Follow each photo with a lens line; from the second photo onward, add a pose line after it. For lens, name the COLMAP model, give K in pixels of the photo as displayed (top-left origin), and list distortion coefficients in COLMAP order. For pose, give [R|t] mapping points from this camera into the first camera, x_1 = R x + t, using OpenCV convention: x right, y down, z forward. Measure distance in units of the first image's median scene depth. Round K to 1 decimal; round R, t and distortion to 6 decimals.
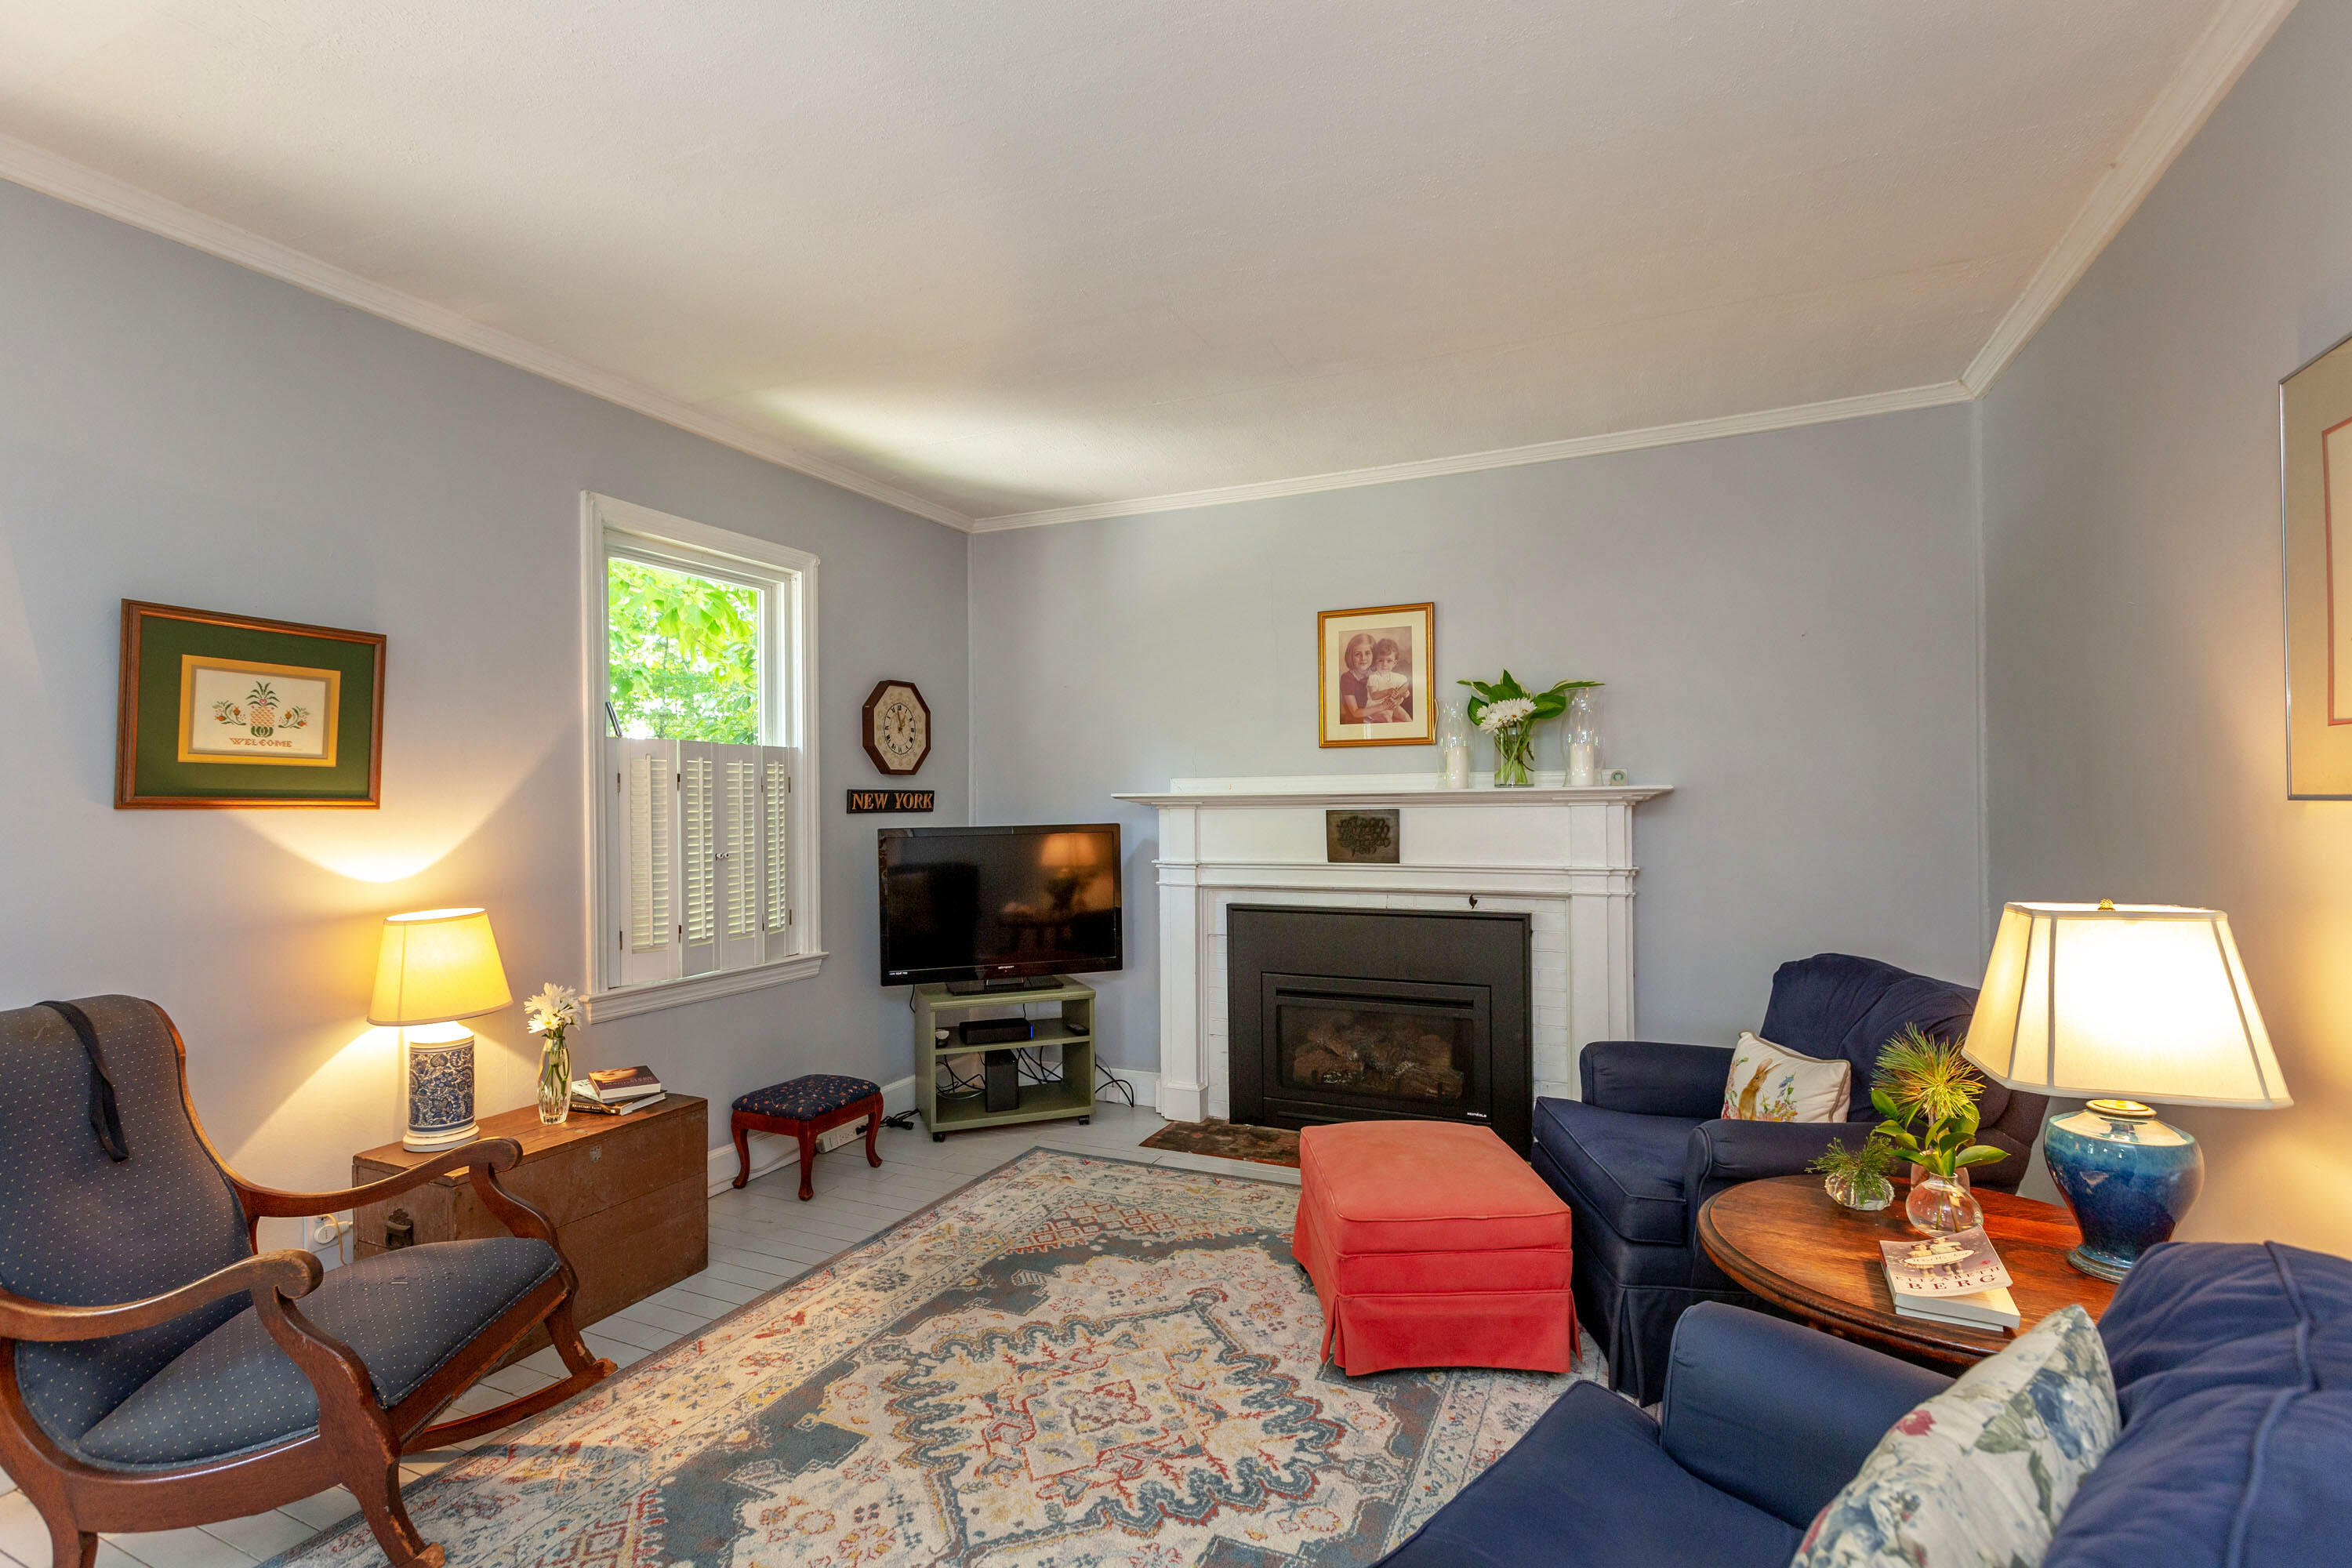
lens RADIAL K [[1078.9, 0, 1183.3], [0, 1078.9, 796.8], [0, 0, 1]] dist [-0.003769, -0.000754]
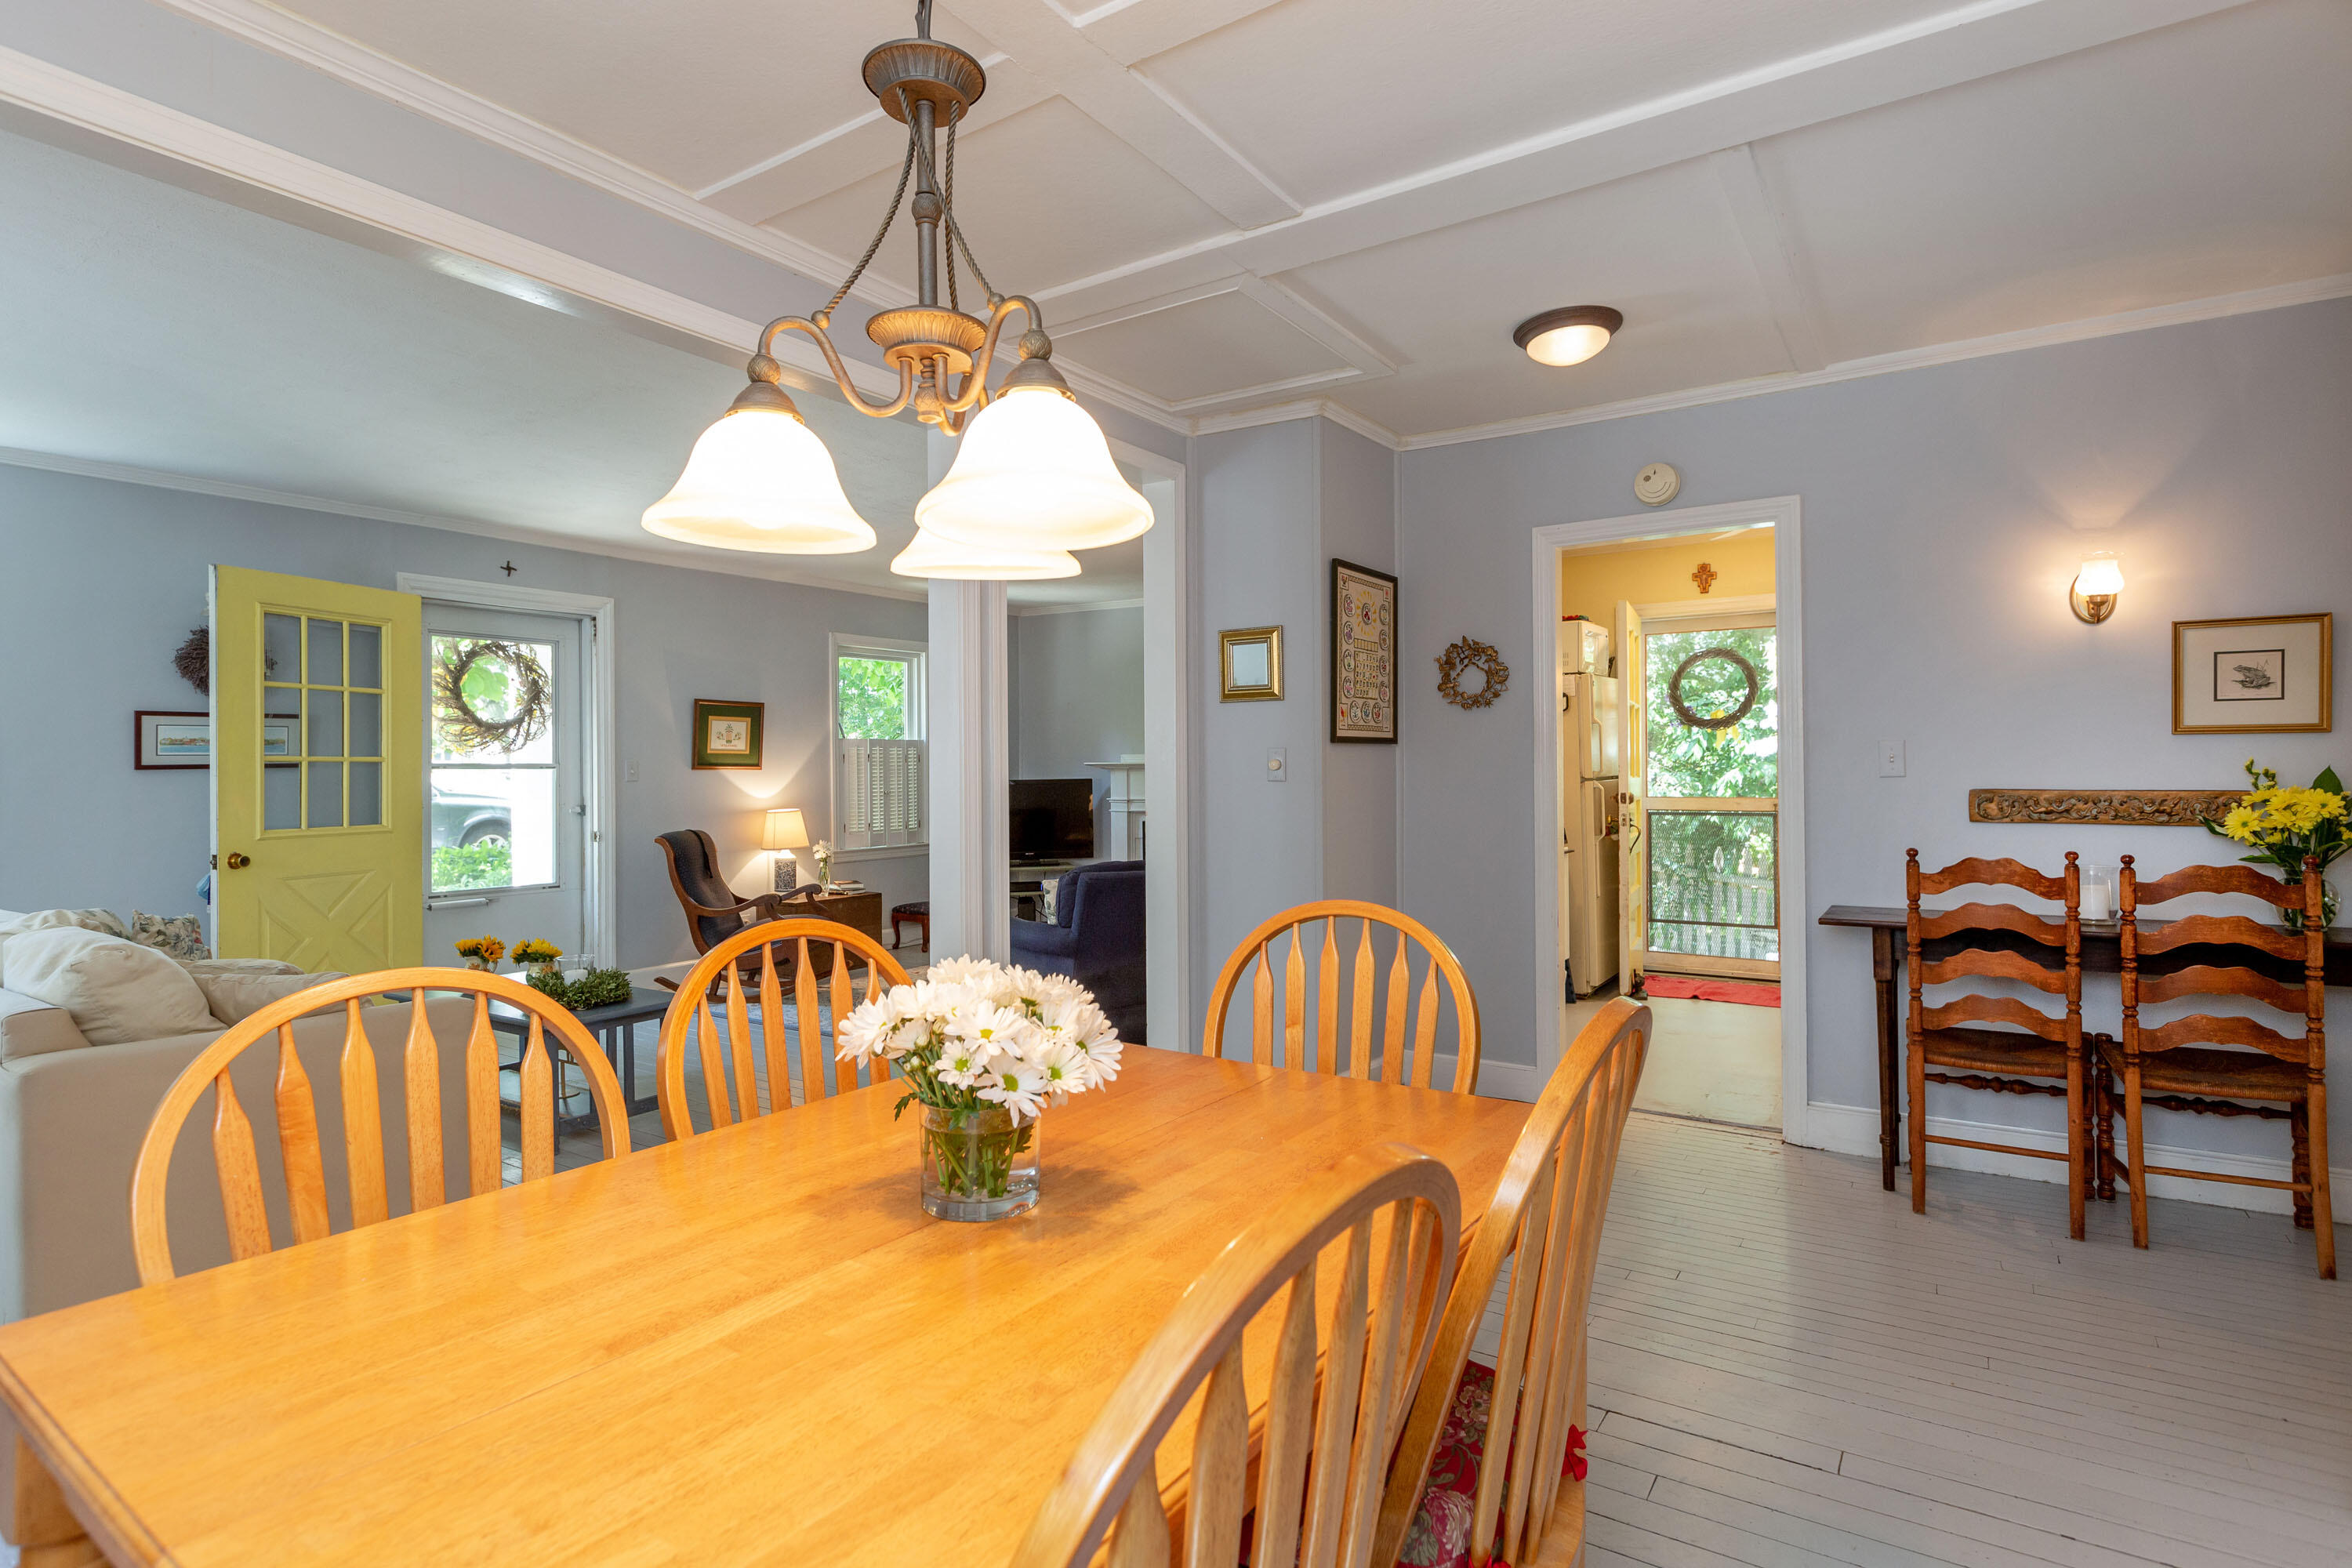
lens RADIAL K [[1185.0, 0, 1166.6], [0, 1185.0, 771.8], [0, 0, 1]] dist [-0.000108, -0.000004]
pose [[0.984609, 0.004494, -0.174715, 0.681029], [-0.001953, 0.999890, 0.014713, -0.026842], [0.174762, -0.014145, 0.984509, -1.569508]]
